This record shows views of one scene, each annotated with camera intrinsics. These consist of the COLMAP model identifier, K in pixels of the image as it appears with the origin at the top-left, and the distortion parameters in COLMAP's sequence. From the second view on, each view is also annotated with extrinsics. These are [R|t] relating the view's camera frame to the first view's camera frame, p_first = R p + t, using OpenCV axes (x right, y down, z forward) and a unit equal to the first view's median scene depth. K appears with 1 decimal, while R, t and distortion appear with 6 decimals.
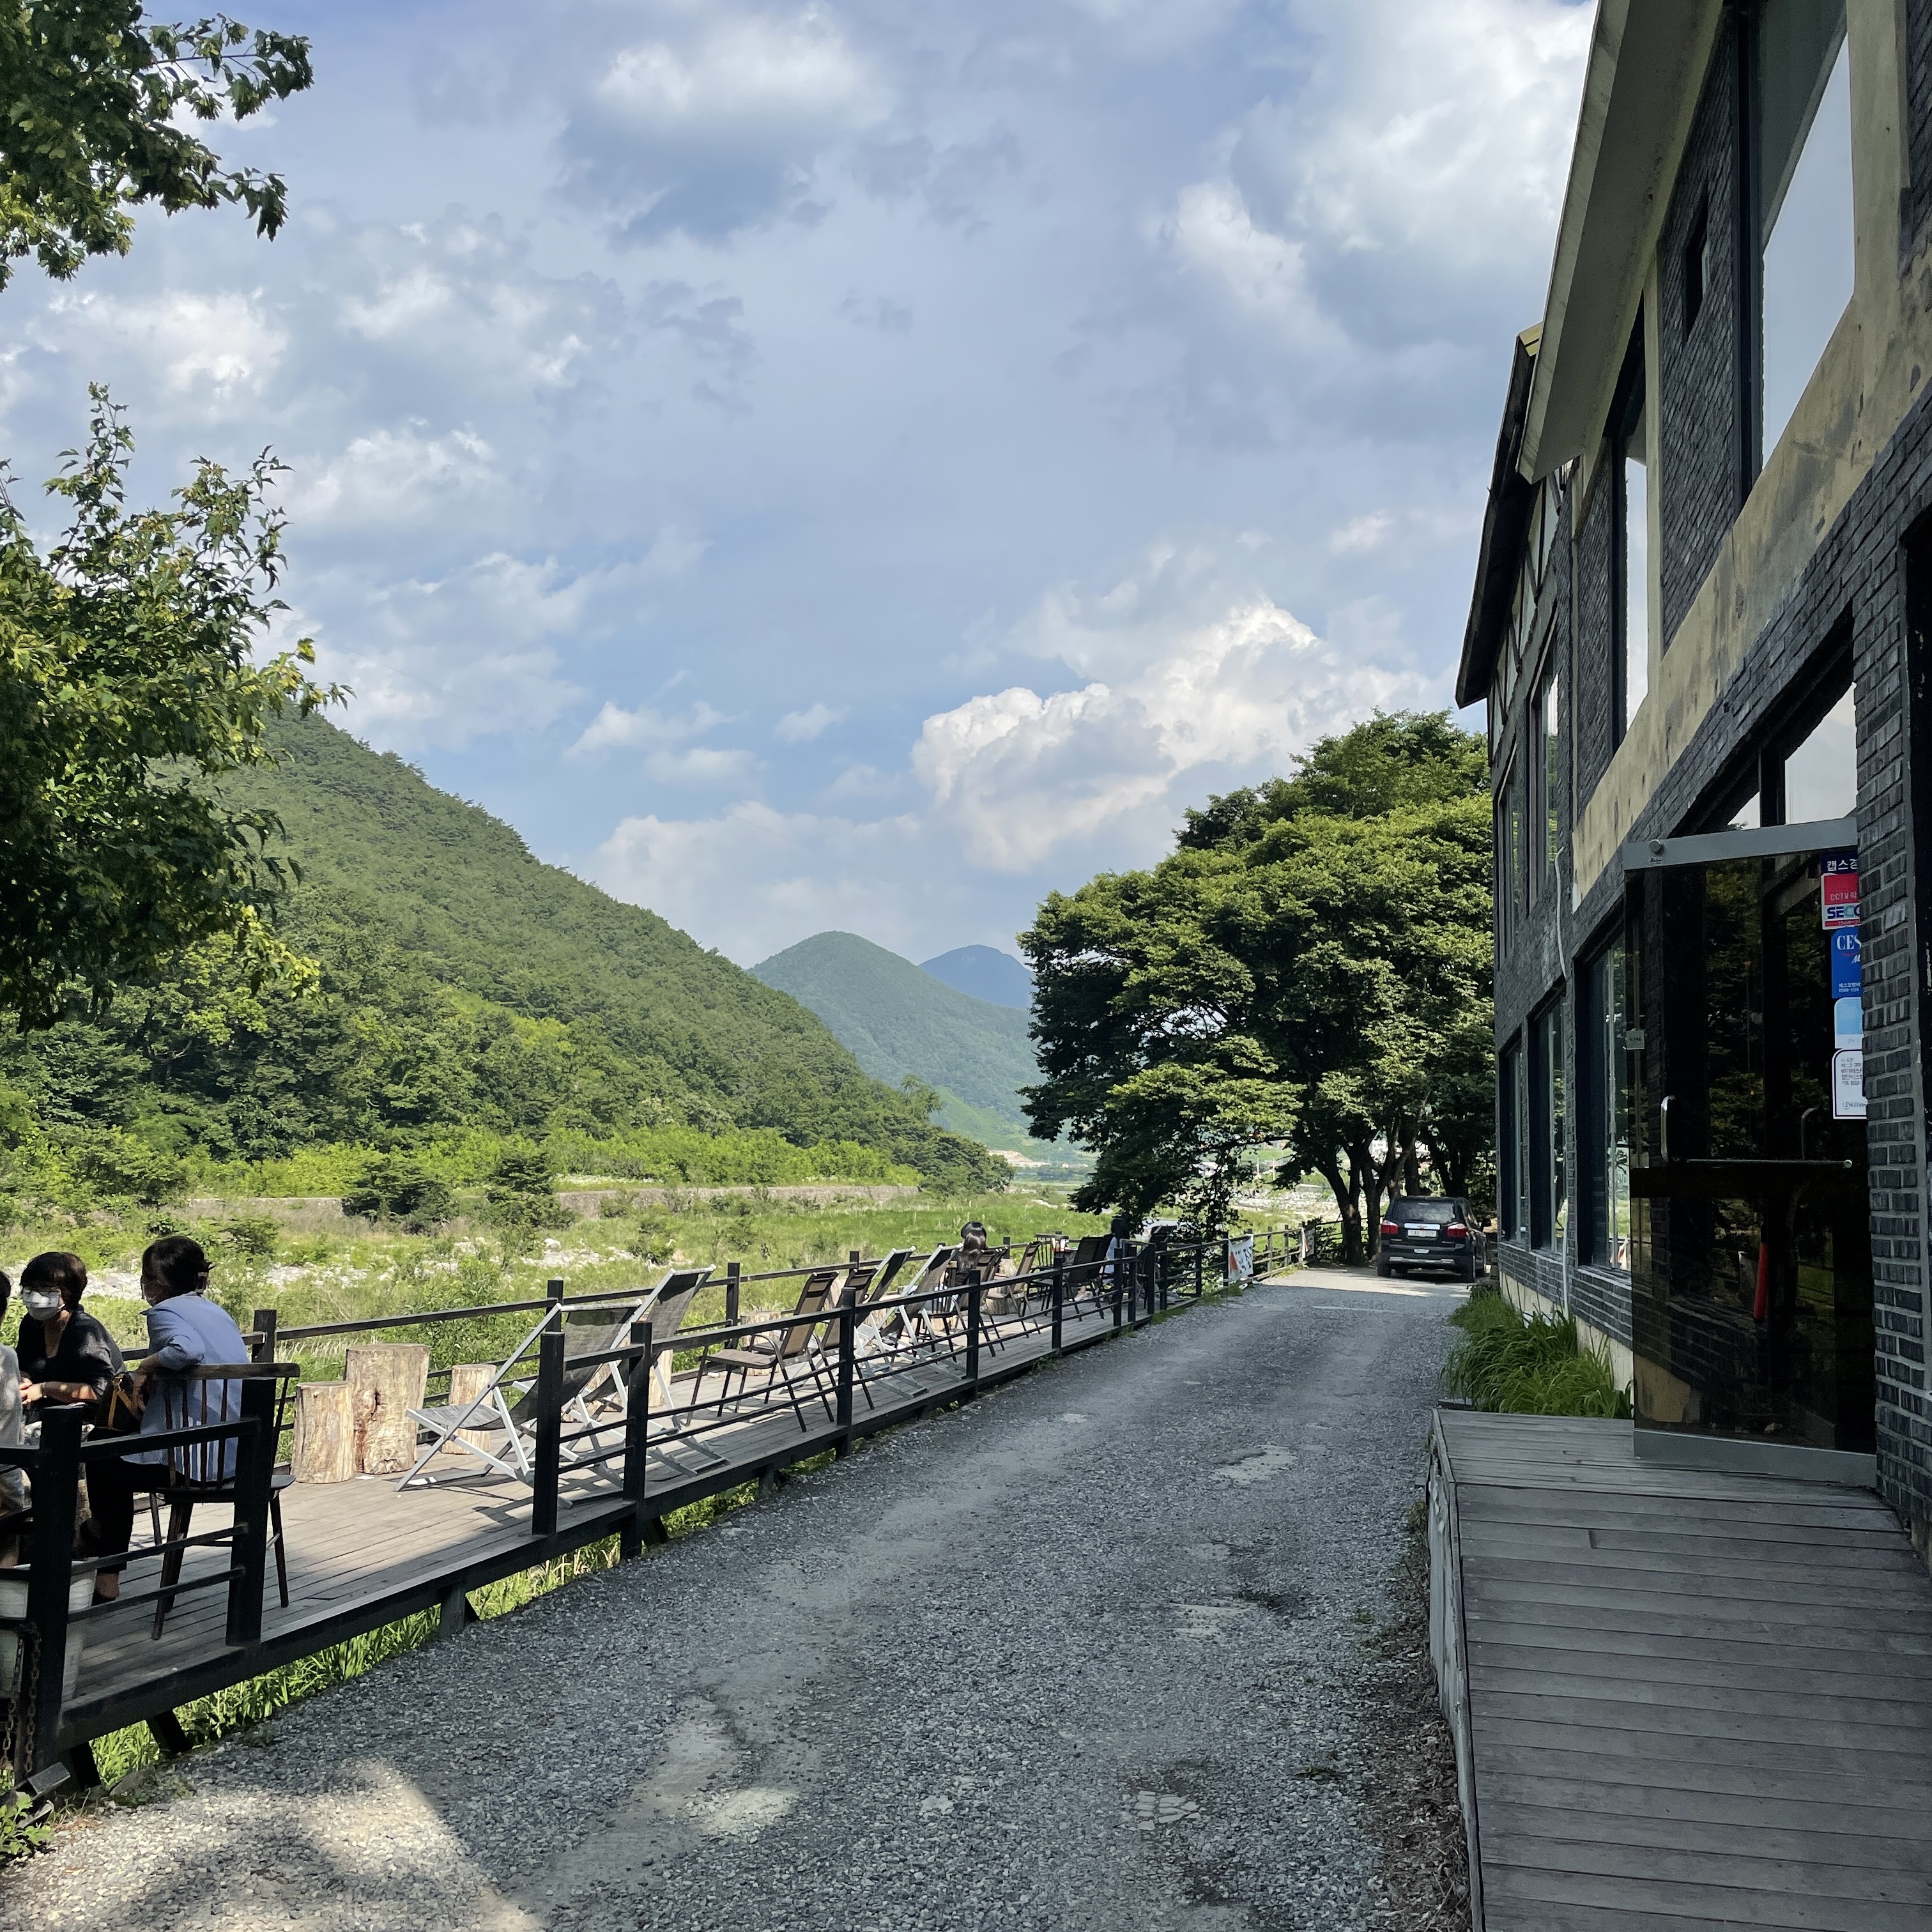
lens RADIAL K [[1976.5, 0, 965.9], [0, 1976.5, 1041.9], [0, 0, 1]] dist [0.112822, -0.563320]
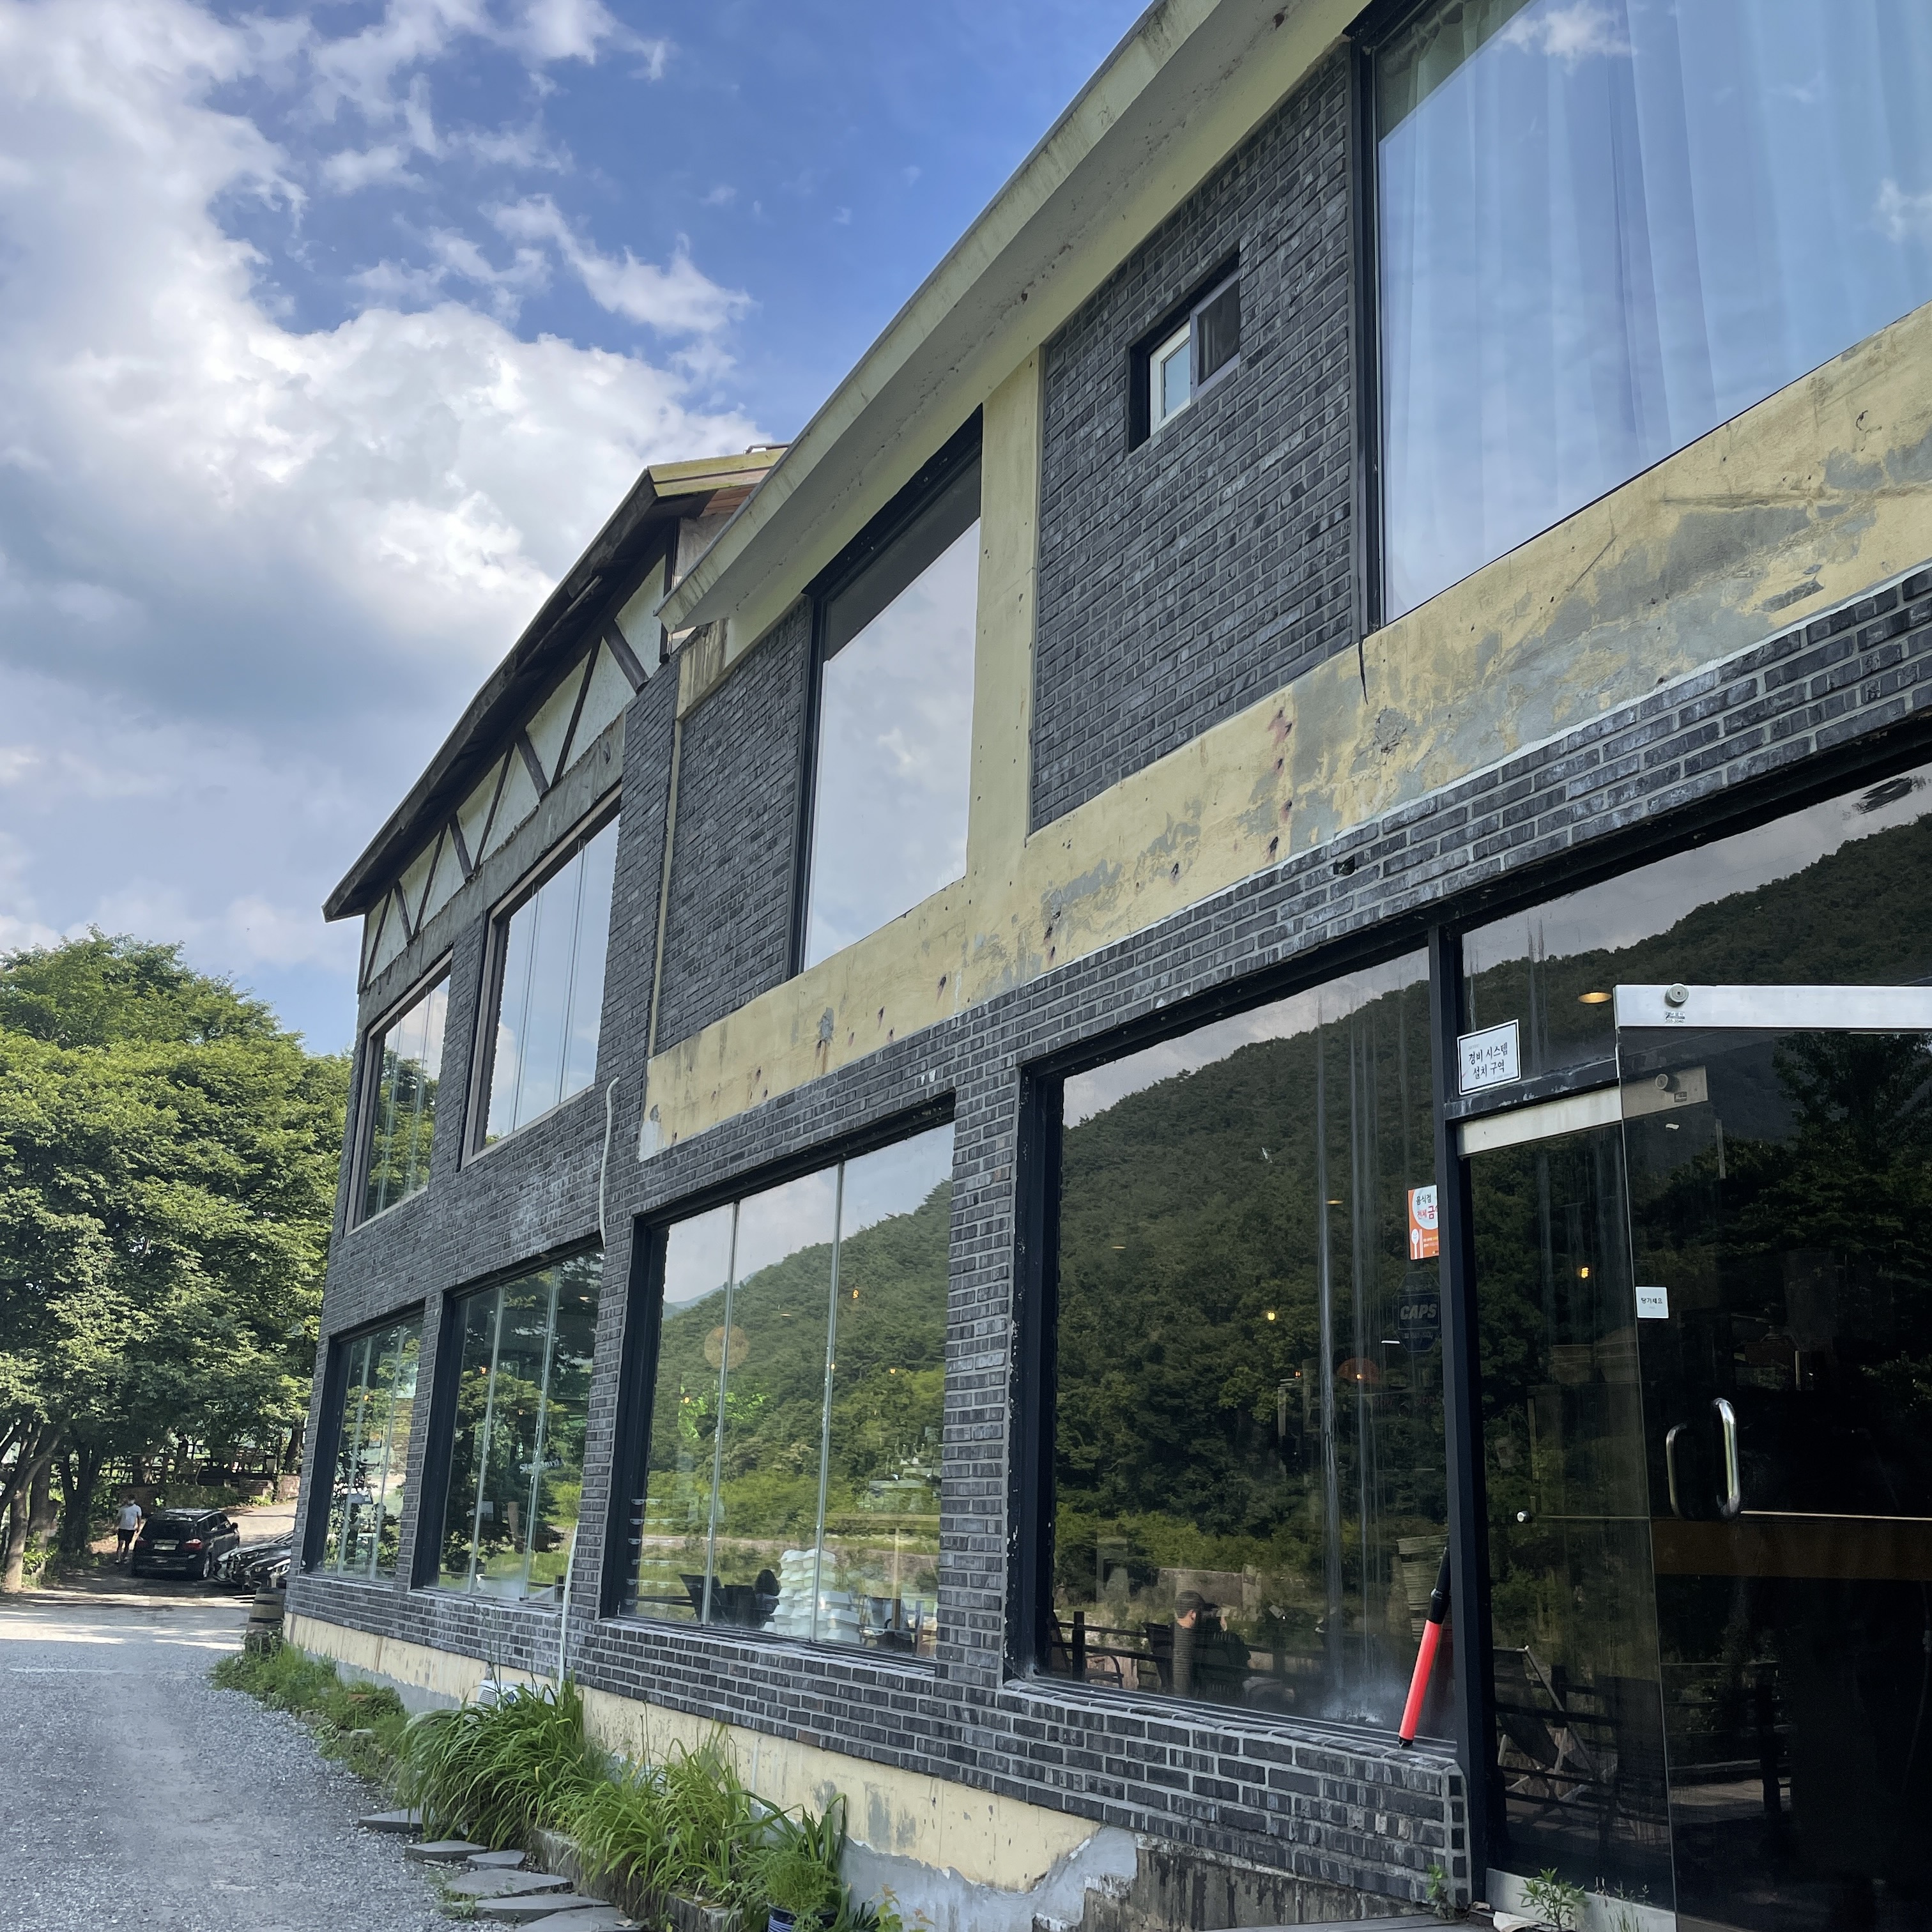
lens RADIAL K [[1990.2, 0, 989.6], [0, 1990.2, 954.4], [0, 0, 1]] dist [0.116980, -0.223367]
pose [[0.766741, 0.180588, 0.616033, -0.040365], [-0.059470, 0.975472, -0.211938, 0.007750], [-0.639196, 0.125866, 0.758674, 0.109518]]
